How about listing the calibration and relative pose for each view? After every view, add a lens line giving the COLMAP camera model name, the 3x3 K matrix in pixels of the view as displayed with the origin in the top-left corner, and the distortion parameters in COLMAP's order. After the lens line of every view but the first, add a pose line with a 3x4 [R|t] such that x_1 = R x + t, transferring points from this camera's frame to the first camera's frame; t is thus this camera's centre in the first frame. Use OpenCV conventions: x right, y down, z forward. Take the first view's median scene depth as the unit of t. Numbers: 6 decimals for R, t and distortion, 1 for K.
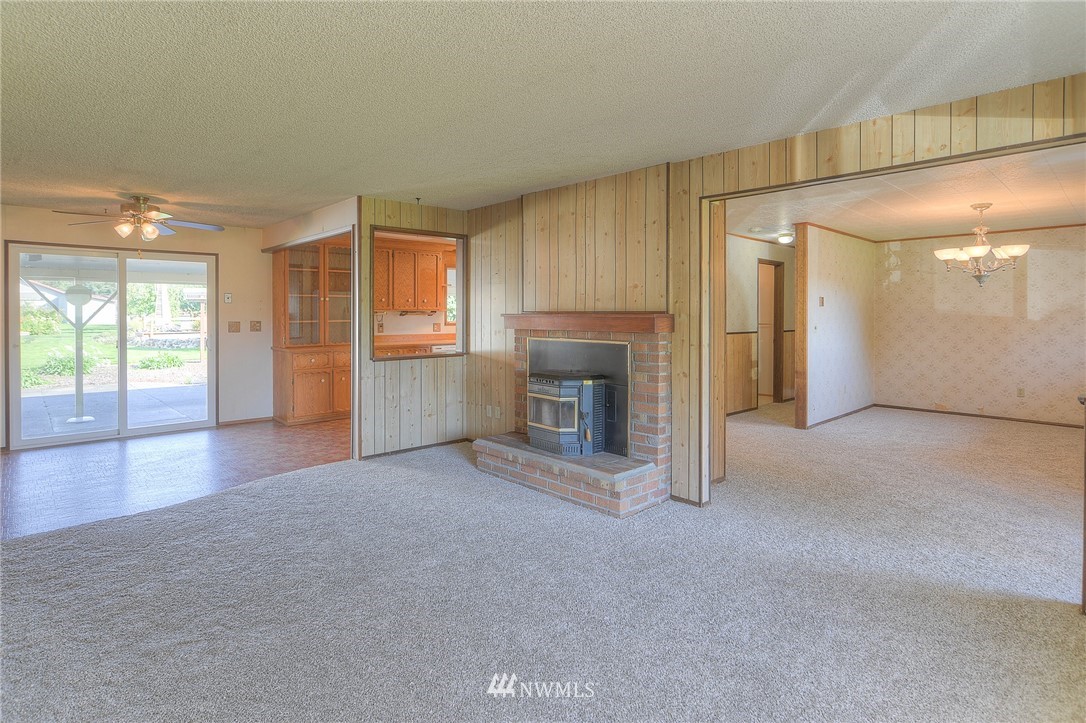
lens RADIAL K [[558.9, 0, 544.4], [0, 558.9, 317.9], [0, 0, 1]] dist [-0.028617, 0.015473]
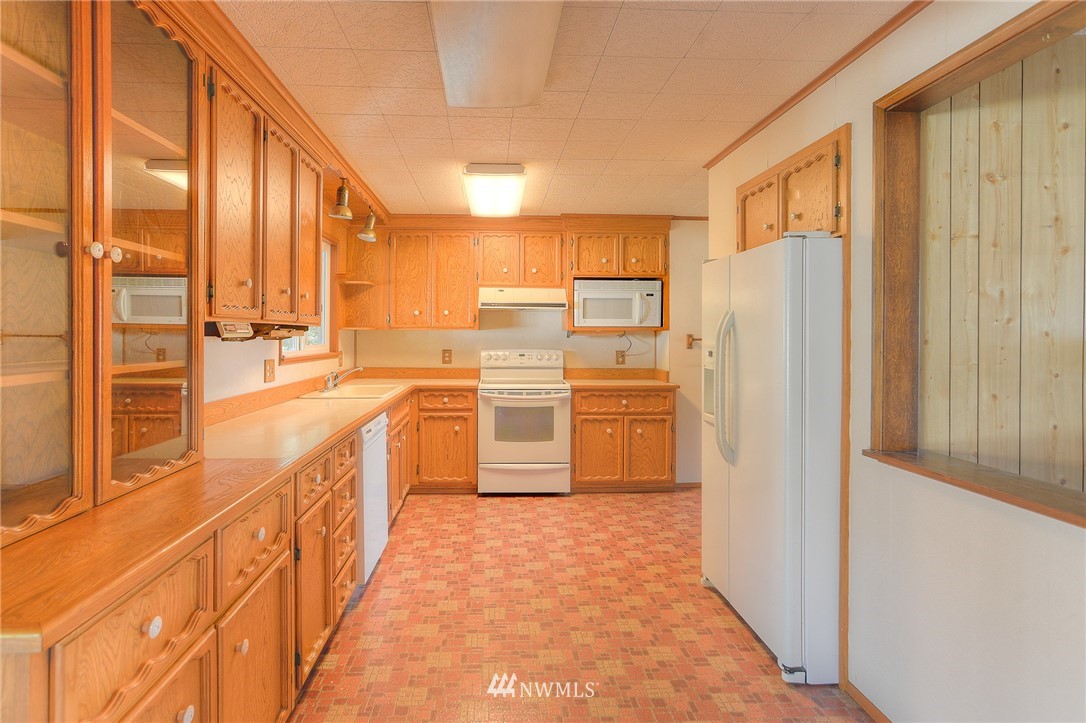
lens RADIAL K [[559.9, 0, 514.7], [0, 559.9, 338.6], [0, 0, 1]] dist [-0.008028, 0.000949]
pose [[0.655237, -0.003769, 0.755414, -0.459271], [0.003685, 0.999992, 0.001793, -0.005754], [-0.755414, 0.001609, 0.655245, 0.800773]]
